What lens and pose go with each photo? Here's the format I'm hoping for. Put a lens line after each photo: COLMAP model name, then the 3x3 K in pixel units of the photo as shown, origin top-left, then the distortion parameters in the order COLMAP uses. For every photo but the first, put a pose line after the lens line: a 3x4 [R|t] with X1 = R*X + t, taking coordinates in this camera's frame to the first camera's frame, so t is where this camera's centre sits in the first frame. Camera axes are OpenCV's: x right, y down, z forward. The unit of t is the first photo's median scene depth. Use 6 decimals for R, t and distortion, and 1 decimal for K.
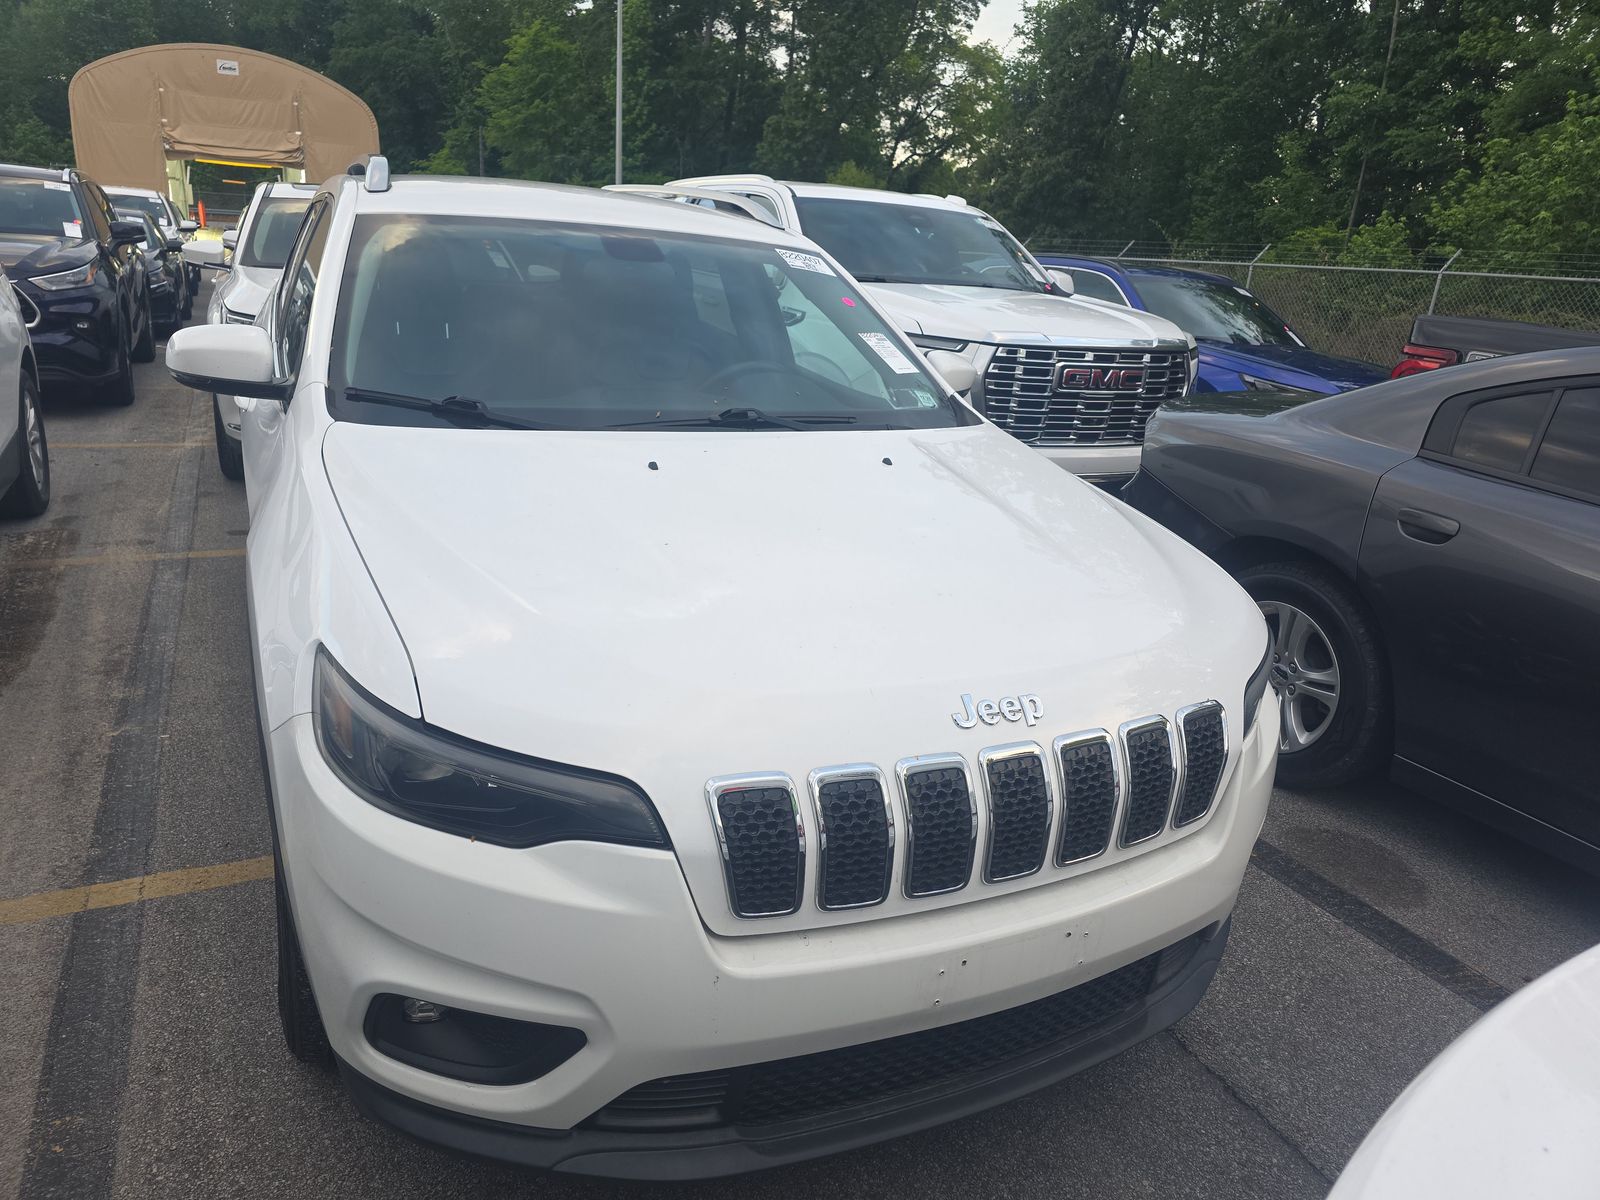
lens RADIAL K [[1088.1, 0, 800.6], [0, 1088.1, 590.2], [0, 0, 1]] dist [0.058840, -0.051728]
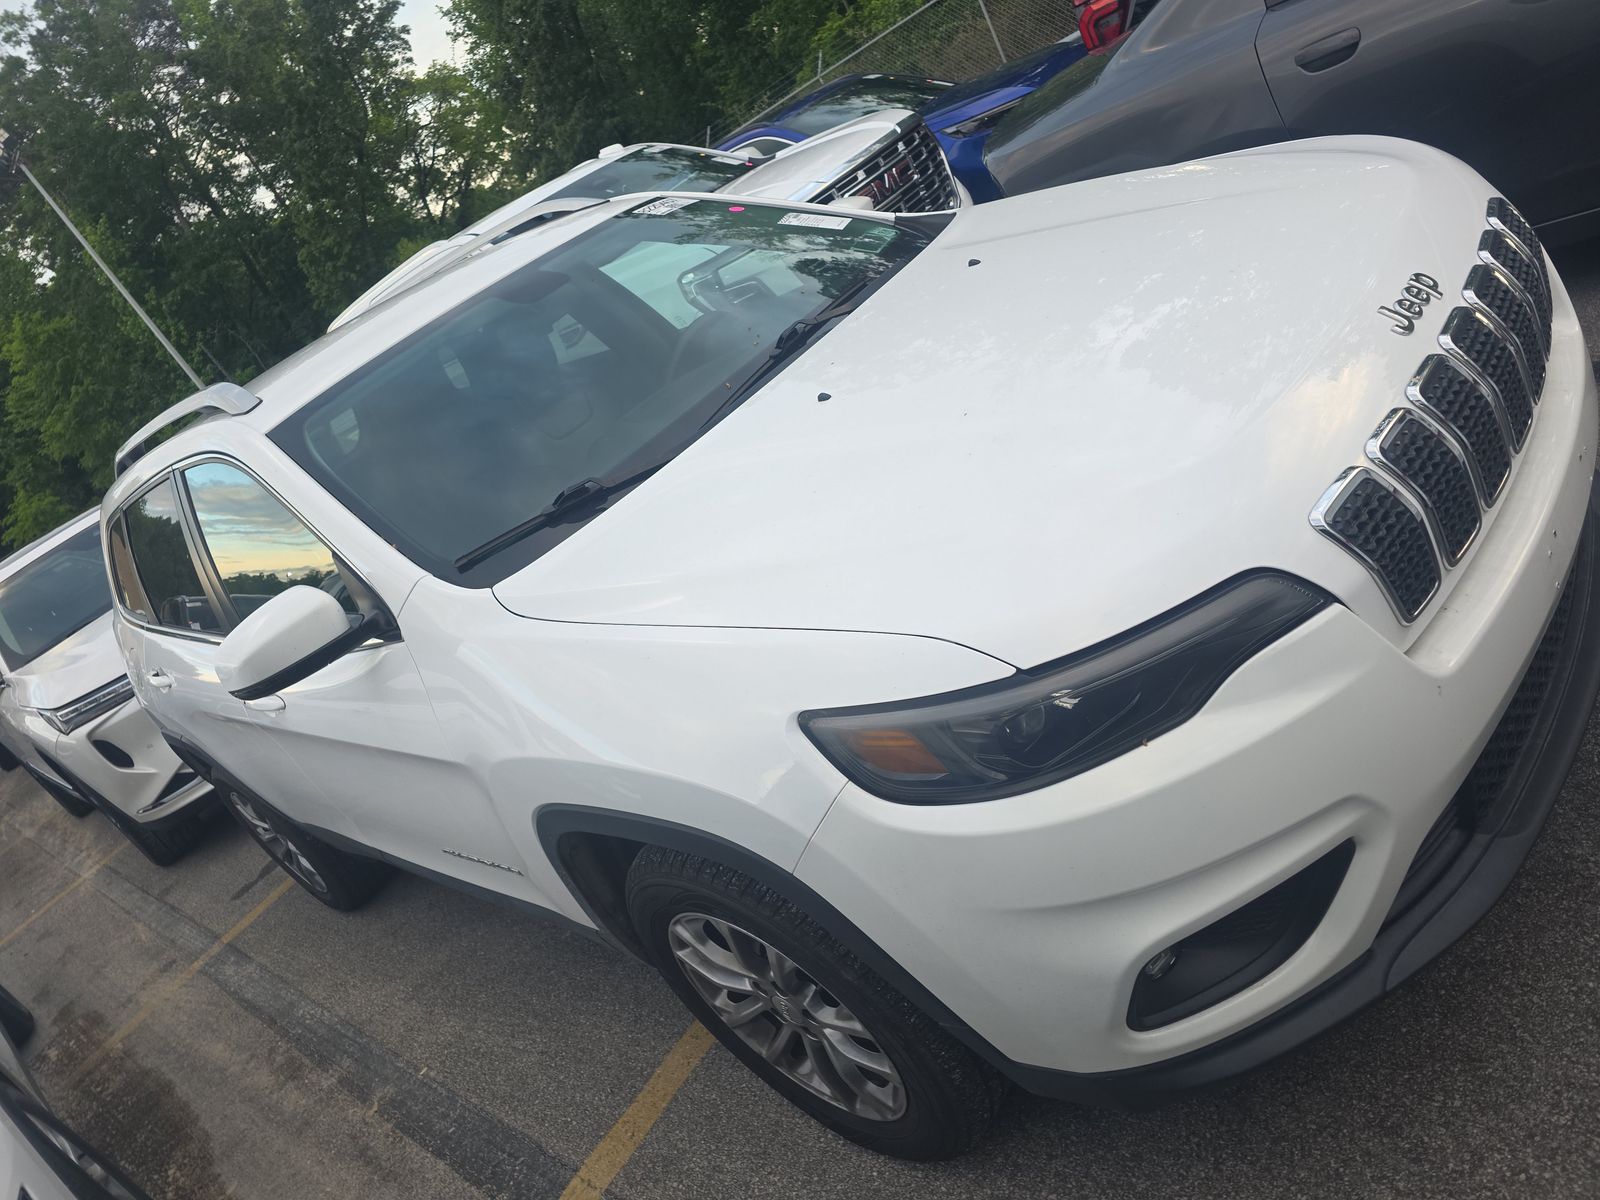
lens RADIAL K [[1088.1, 0, 800.6], [0, 1088.1, 590.2], [0, 0, 1]] dist [0.058840, -0.051728]
pose [[0.767851, -0.624567, 0.142551, -0.014399], [0.621564, 0.780203, 0.070297, -0.002494], [-0.155124, 0.034627, 0.987288, 0.004891]]
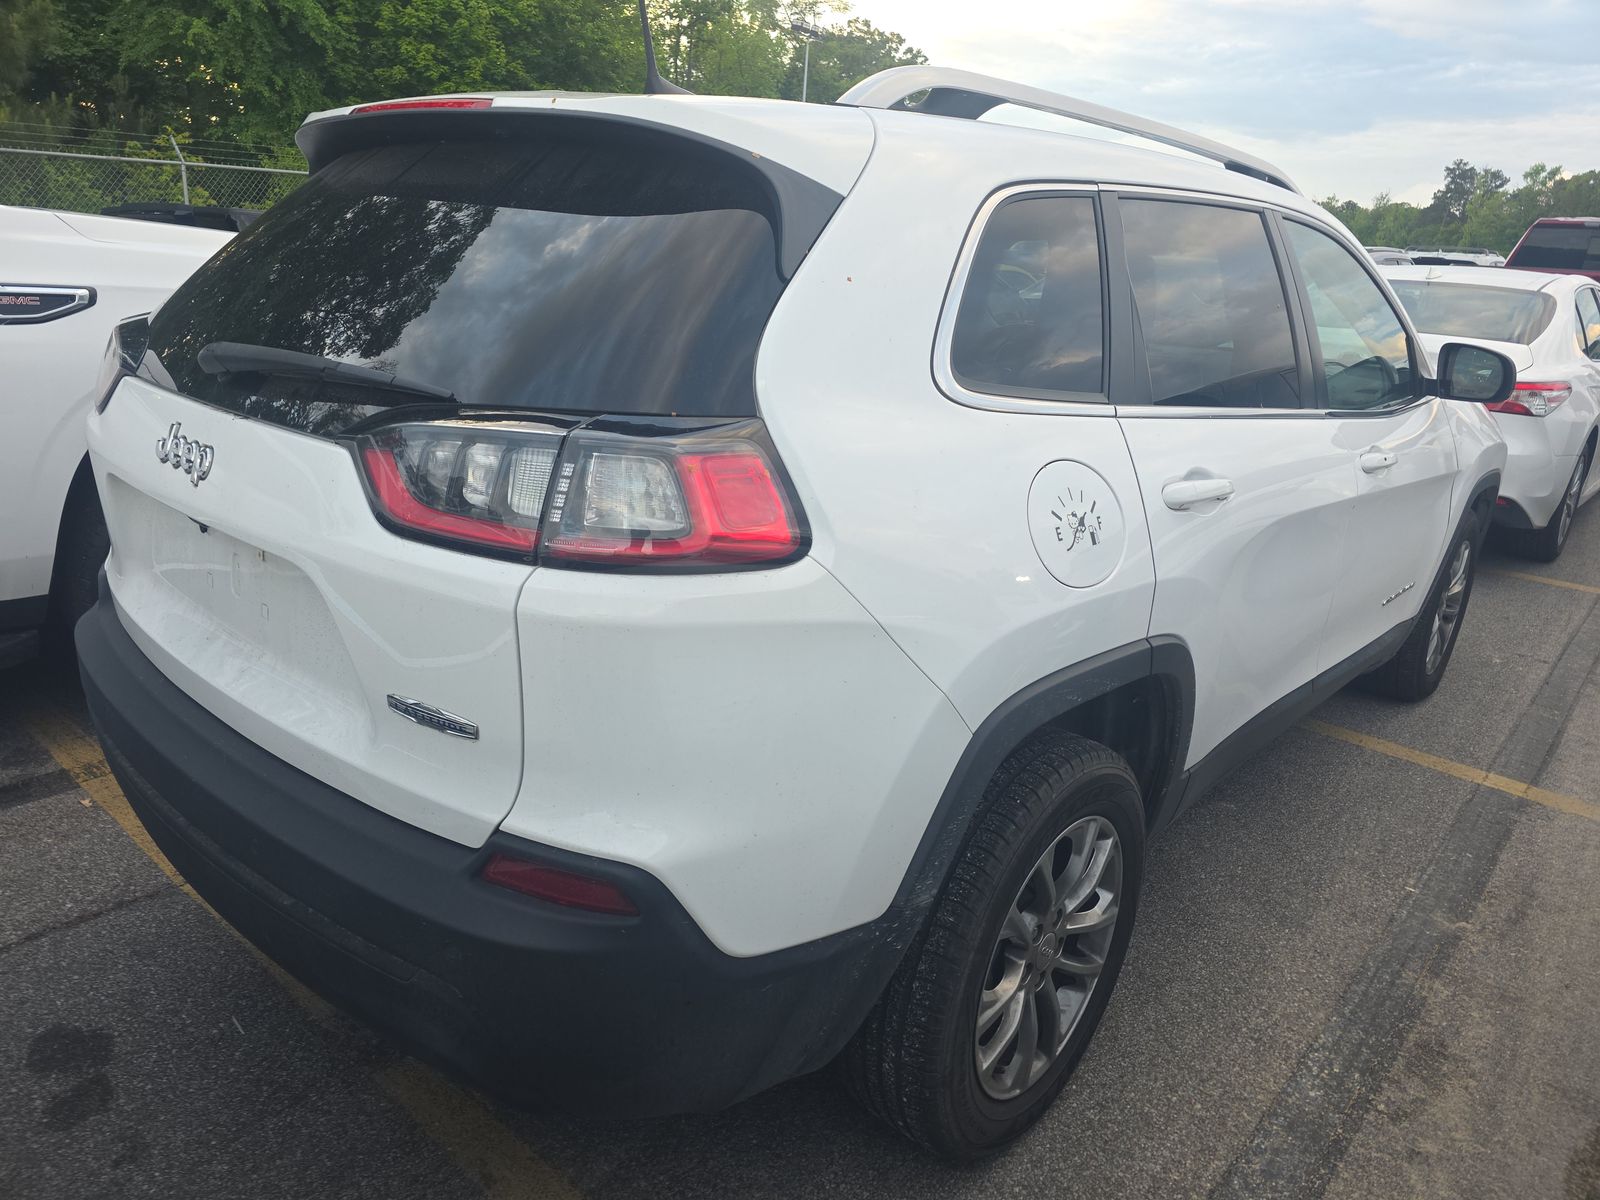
lens RADIAL K [[1088.1, 0, 800.6], [0, 1088.1, 590.2], [0, 0, 1]] dist [0.058840, -0.051728]
pose [[-0.381450, -0.372080, 0.846198, -0.062883], [0.193736, 0.862904, 0.466758, -0.033206], [-0.903859, 0.341985, -0.257069, 0.095597]]
